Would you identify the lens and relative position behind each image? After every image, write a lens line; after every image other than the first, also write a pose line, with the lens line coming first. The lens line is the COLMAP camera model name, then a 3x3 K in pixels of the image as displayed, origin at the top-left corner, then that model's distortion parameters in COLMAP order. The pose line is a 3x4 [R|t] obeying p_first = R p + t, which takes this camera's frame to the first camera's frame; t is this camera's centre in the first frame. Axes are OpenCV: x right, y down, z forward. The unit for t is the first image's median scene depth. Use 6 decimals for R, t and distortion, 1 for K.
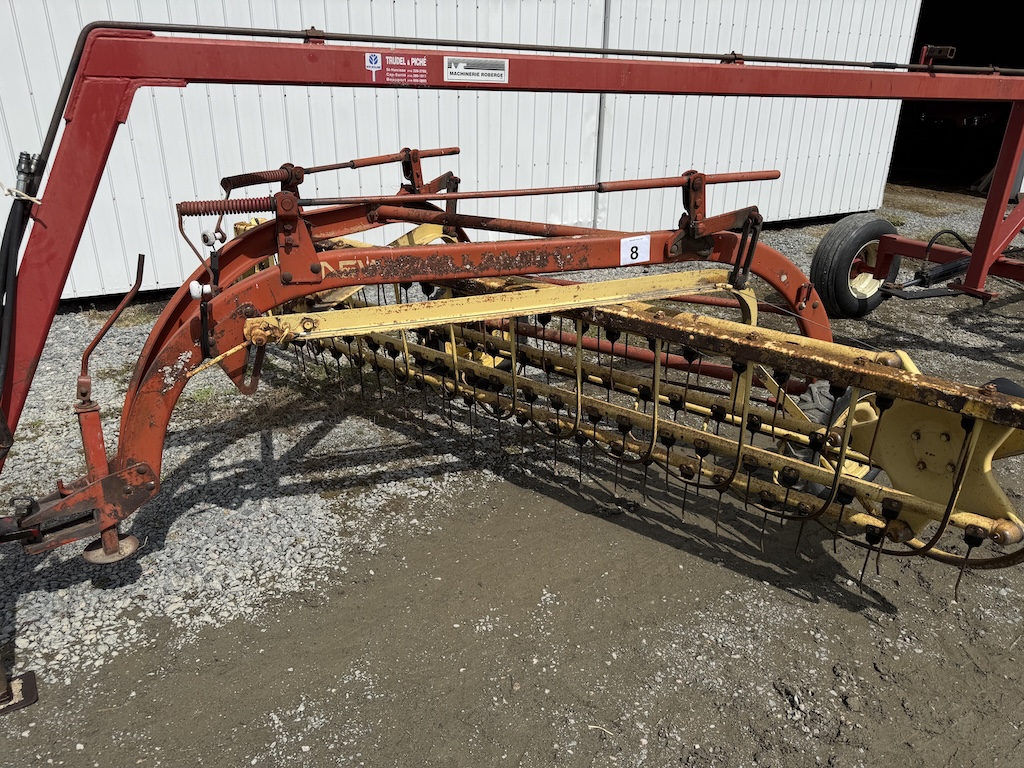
lens RADIAL K [[710.2, 0, 522.2], [0, 710.2, 381.8], [0, 0, 1]] dist [0.059357, -0.063030]
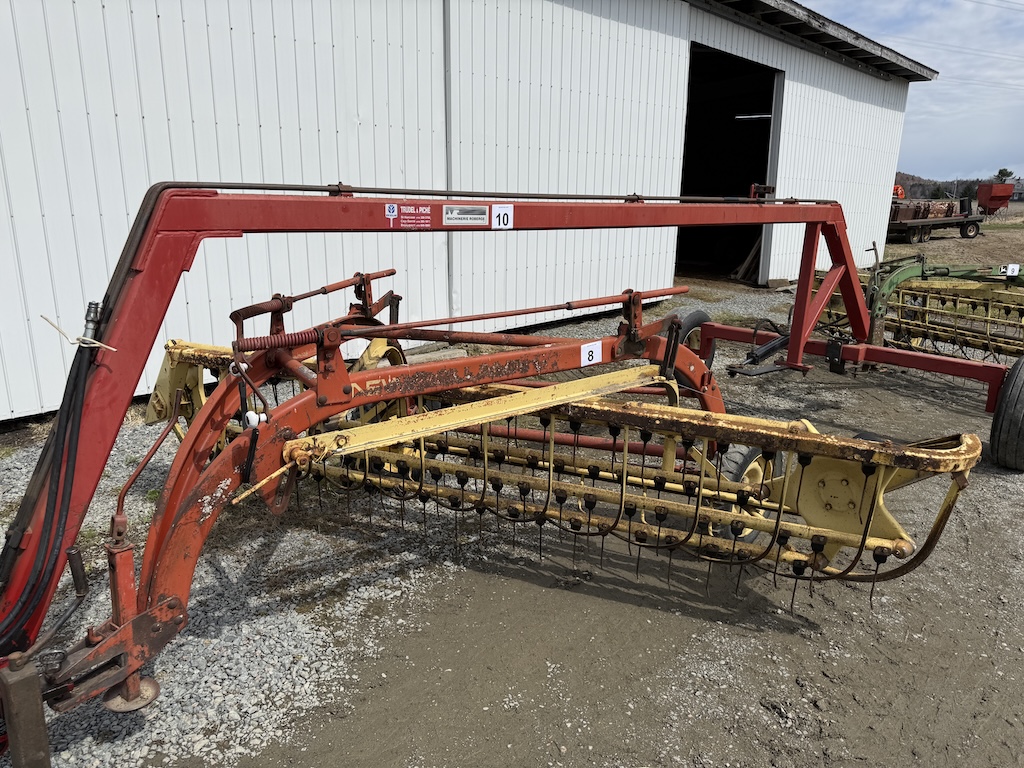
lens RADIAL K [[710.2, 0, 515.2], [0, 710.2, 381.1], [0, 0, 1]] dist [0.059357, -0.063030]
pose [[0.958345, -0.069951, 0.276913, -0.309487], [0.103334, 0.988783, -0.107843, -0.024104], [-0.266264, 0.131965, 0.954824, -0.105806]]
